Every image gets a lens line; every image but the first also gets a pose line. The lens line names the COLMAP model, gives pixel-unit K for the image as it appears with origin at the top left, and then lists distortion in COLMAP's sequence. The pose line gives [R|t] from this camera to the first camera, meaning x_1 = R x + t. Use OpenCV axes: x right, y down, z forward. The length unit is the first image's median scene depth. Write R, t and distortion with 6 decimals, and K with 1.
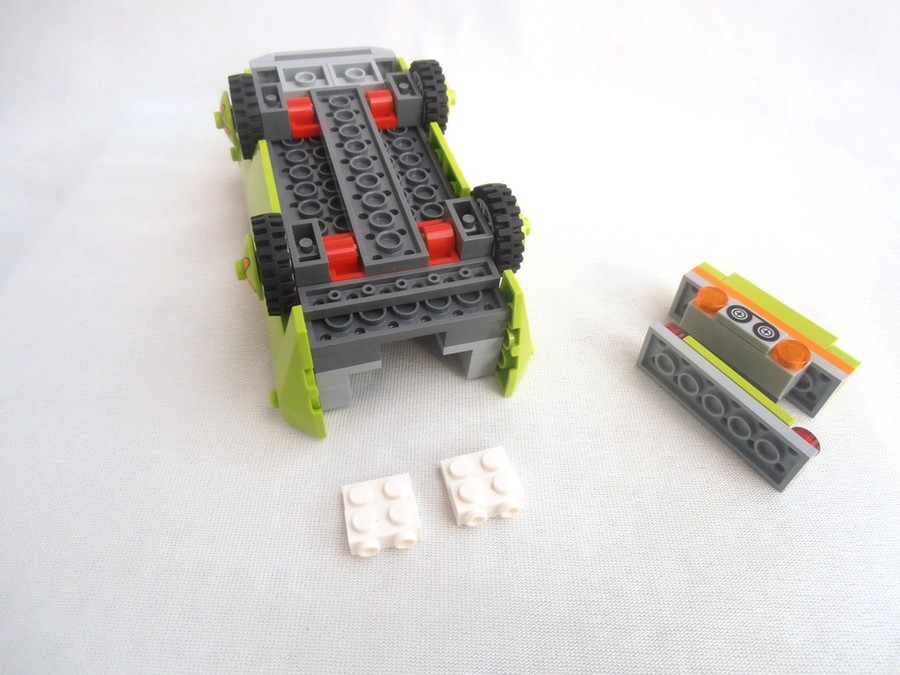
lens RADIAL K [[629.4, 0, 450.0], [0, 629.4, 337.5], [0, 0, 1]] dist [-0.008633, 0.001014]
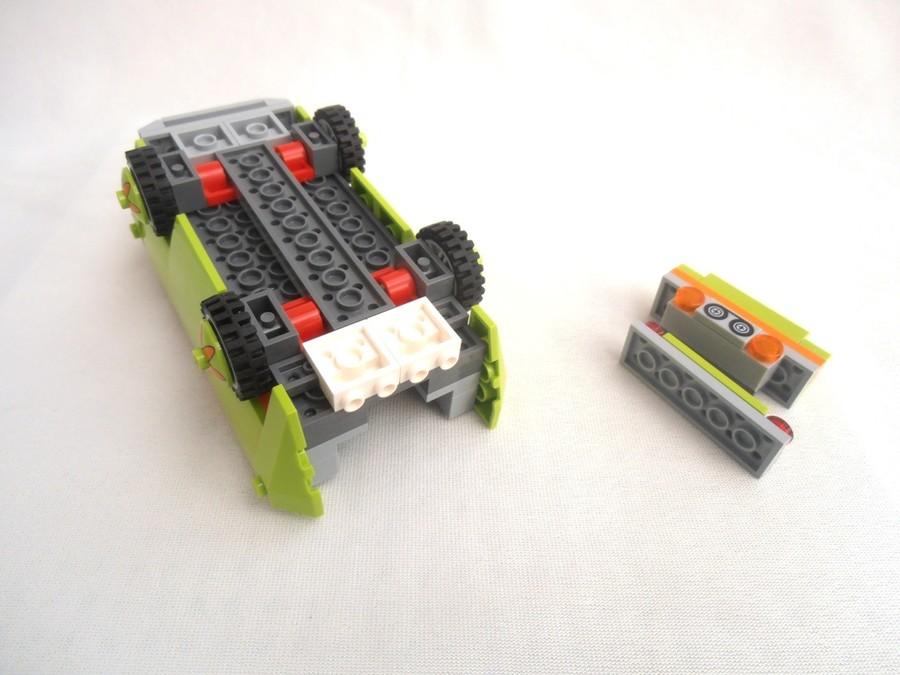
lens RADIAL K [[629.4, 0, 450.0], [0, 629.4, 337.5], [0, 0, 1]] dist [-0.008633, 0.001014]
pose [[0.963154, -0.194268, 0.185997, -0.118488], [0.199090, 0.979953, -0.007425, -0.047792], [-0.180826, 0.044182, 0.982522, 0.023852]]
